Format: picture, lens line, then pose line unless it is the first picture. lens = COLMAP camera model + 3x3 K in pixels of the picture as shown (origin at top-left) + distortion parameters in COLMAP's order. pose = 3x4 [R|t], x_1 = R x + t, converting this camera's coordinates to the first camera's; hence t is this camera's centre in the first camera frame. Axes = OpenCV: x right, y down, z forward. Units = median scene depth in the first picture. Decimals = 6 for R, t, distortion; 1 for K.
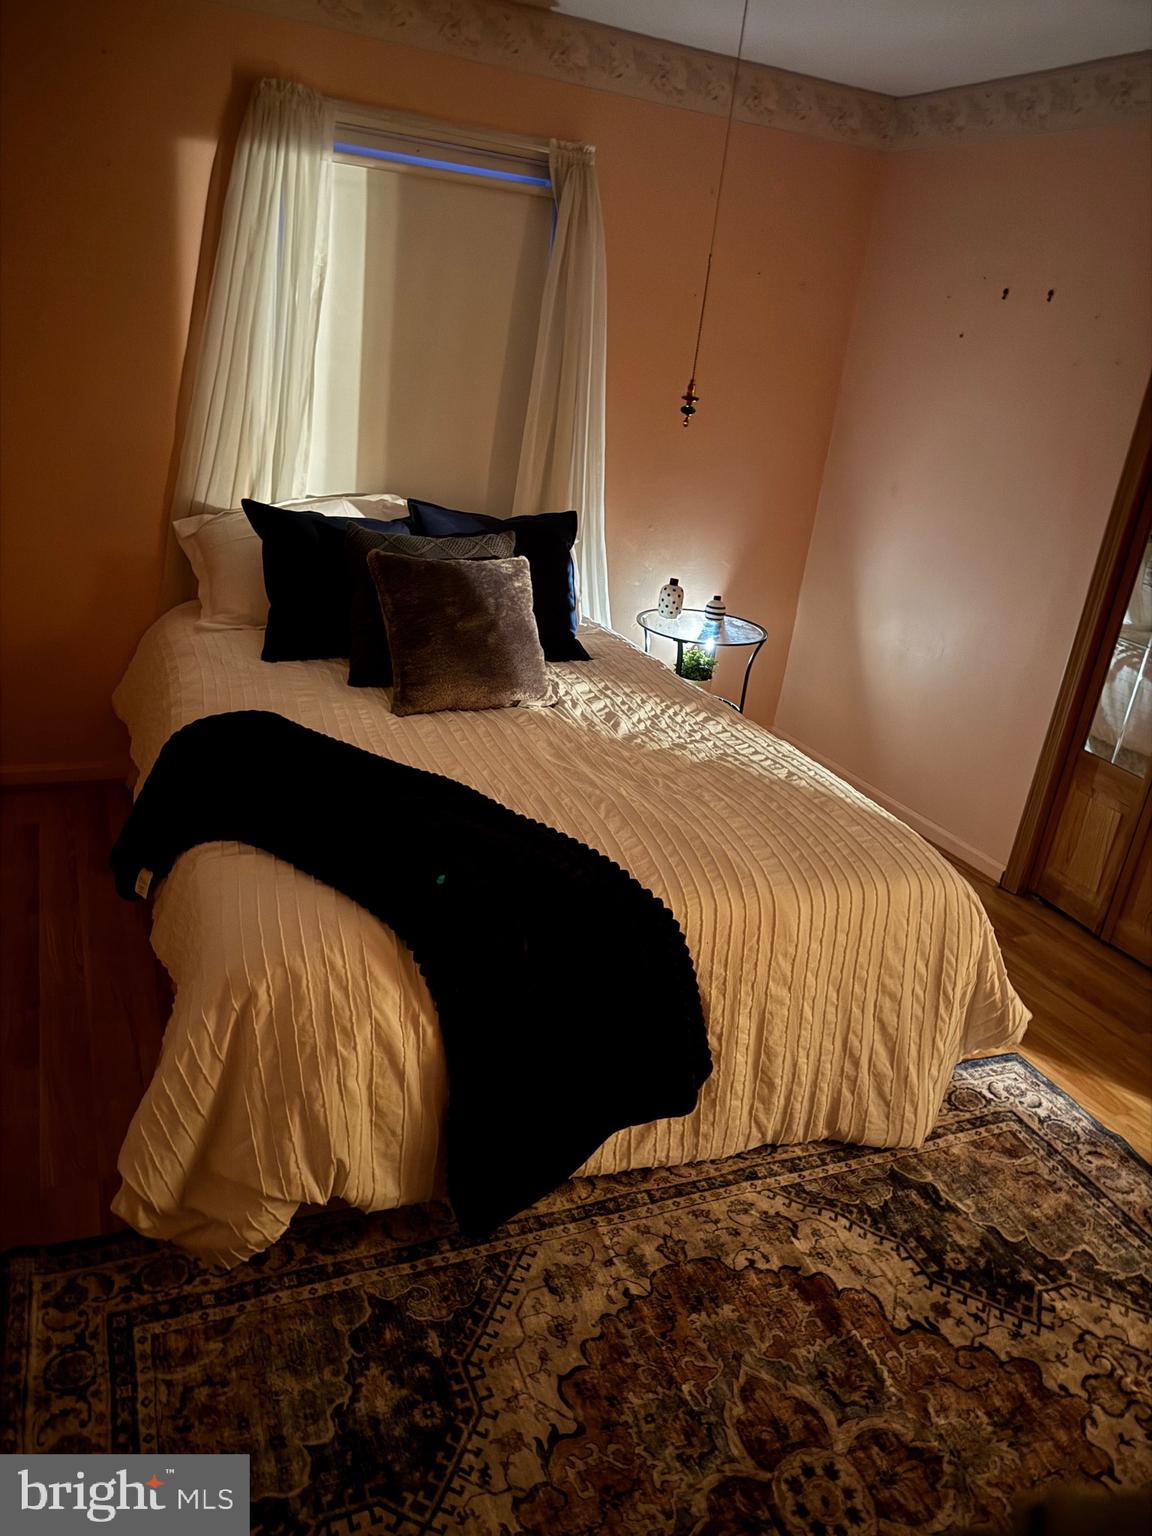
lens RADIAL K [[1059.8, 0, 576.0], [0, 1059.8, 768.0], [0, 0, 1]] dist [0.026768, -0.045725]
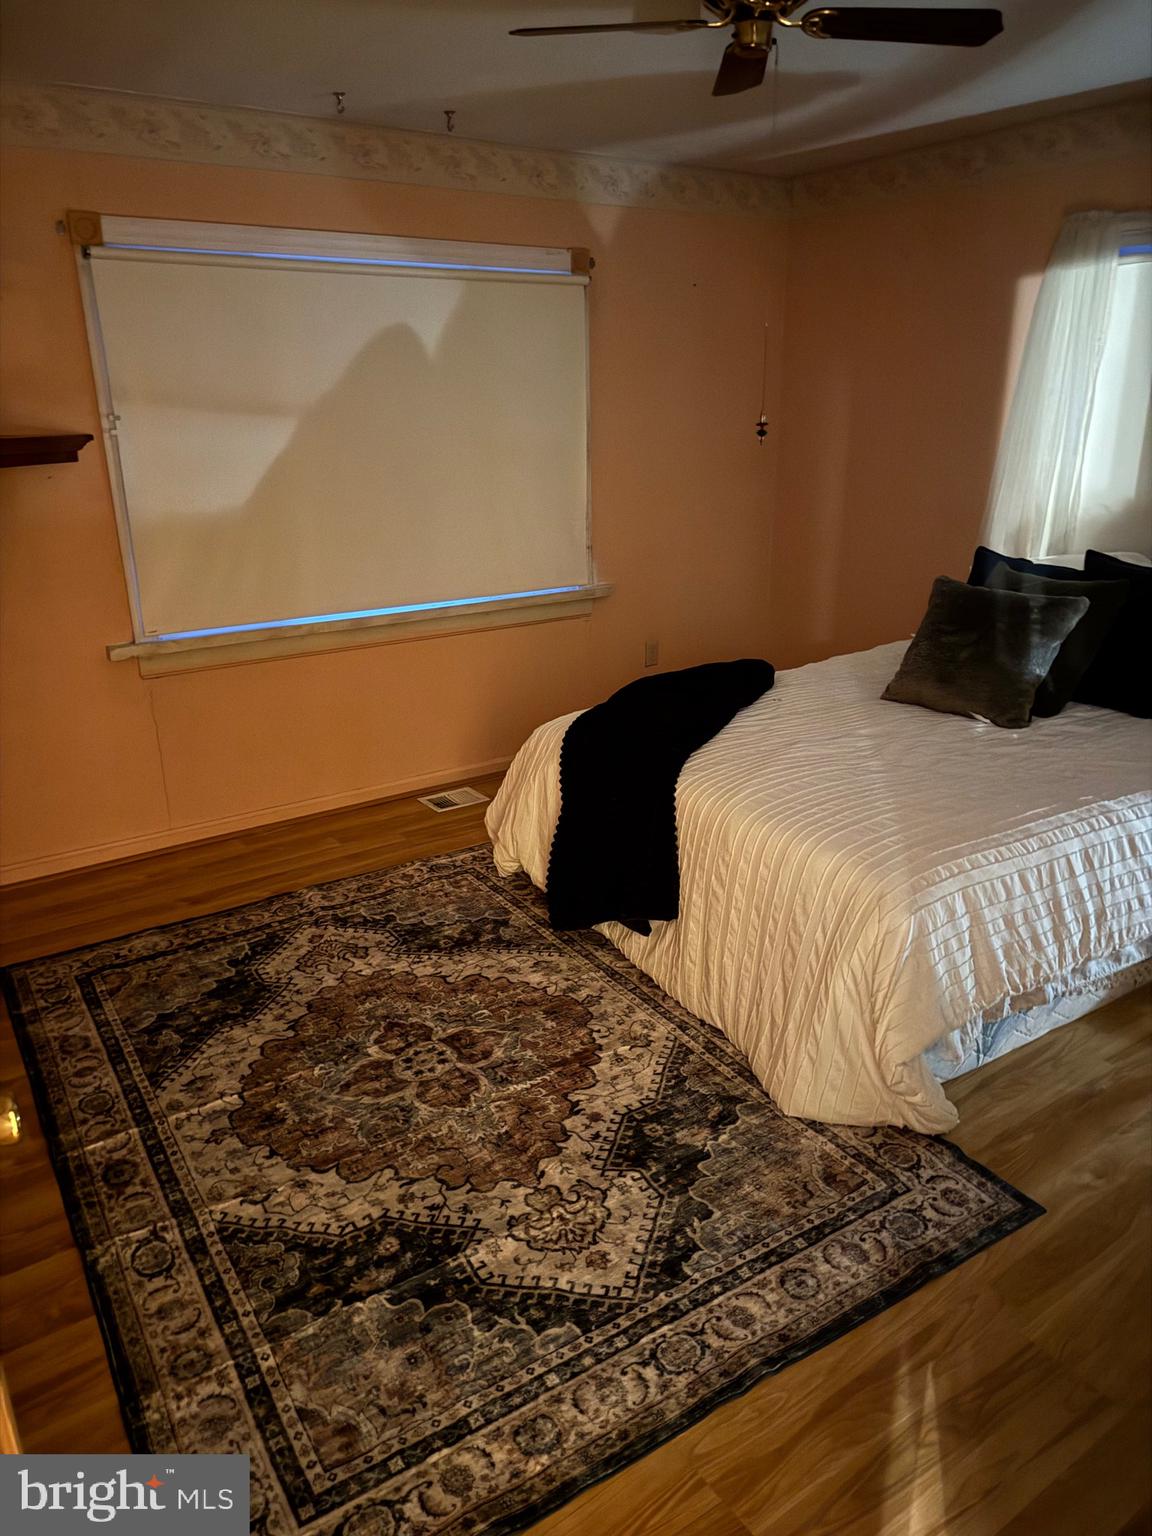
lens RADIAL K [[1059.8, 0, 576.0], [0, 1059.8, 768.0], [0, 0, 1]] dist [0.026768, -0.045725]
pose [[0.192286, 0.232267, -0.953456, 1.470986], [-0.325005, 0.931829, 0.161454, -0.076599], [0.925958, 0.278832, 0.254665, 0.548066]]
